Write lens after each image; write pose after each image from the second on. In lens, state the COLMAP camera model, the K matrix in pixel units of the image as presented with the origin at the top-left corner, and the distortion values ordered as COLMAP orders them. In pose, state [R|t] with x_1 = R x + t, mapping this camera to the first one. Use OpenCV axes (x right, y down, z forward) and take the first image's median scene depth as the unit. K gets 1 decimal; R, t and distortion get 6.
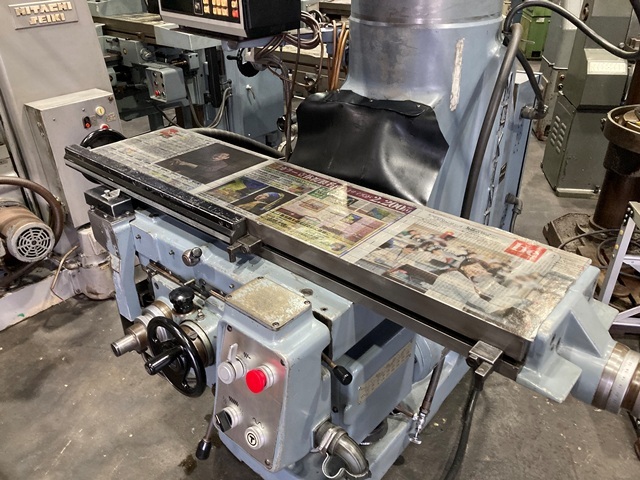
lens RADIAL K [[523.8, 0, 310.4], [0, 523.8, 241.6], [0, 0, 1]] dist [0.026320, -0.001471]
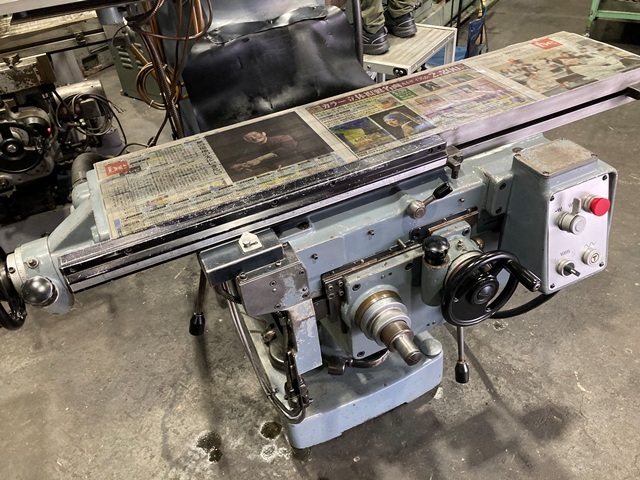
lens RADIAL K [[527.2, 0, 320.0], [0, 527.2, 240.0], [0, 0, 1]] dist [0.030987, -0.017052]
pose [[0.400824, -0.594579, 0.697005, -0.622435], [0.522812, 0.773201, 0.358926, -0.221102], [-0.752334, 0.220537, 0.620771, 0.374557]]
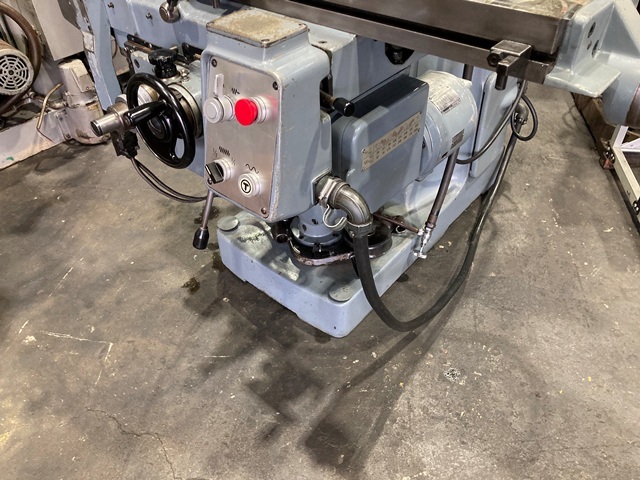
lens RADIAL K [[524.1, 0, 313.4], [0, 524.1, 241.2], [0, 0, 1]] dist [0.034816, -0.017062]
pose [[0.999834, -0.017554, -0.004805, 0.005075], [0.018155, 0.980377, 0.196296, 0.153352], [0.001265, -0.196351, 0.980533, 0.043338]]
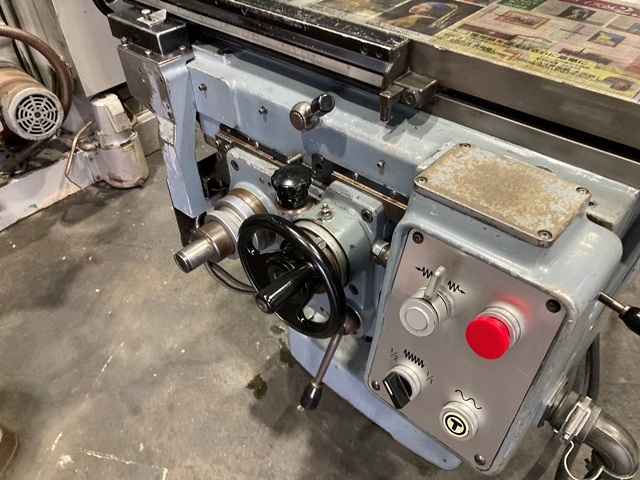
lens RADIAL K [[522.3, 0, 319.4], [0, 522.3, 247.5], [0, 0, 1]] dist [0.022969, 0.004443]
pose [[0.999999, -0.001132, -0.000175, -0.137218], [0.001143, 0.975629, 0.219422, 0.030143], [-0.000078, -0.219422, 0.975630, 0.251180]]
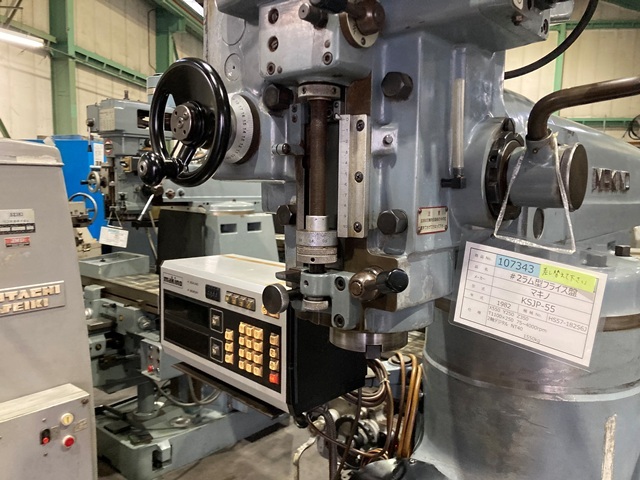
lens RADIAL K [[528.4, 0, 323.5], [0, 528.4, 239.6], [0, 0, 1]] dist [0.023283, -0.004604]
pose [[0.999283, 0.029453, 0.023776, -0.076814], [-0.017390, 0.915139, -0.402763, -0.247019], [-0.033621, 0.402060, 0.914996, 0.248944]]
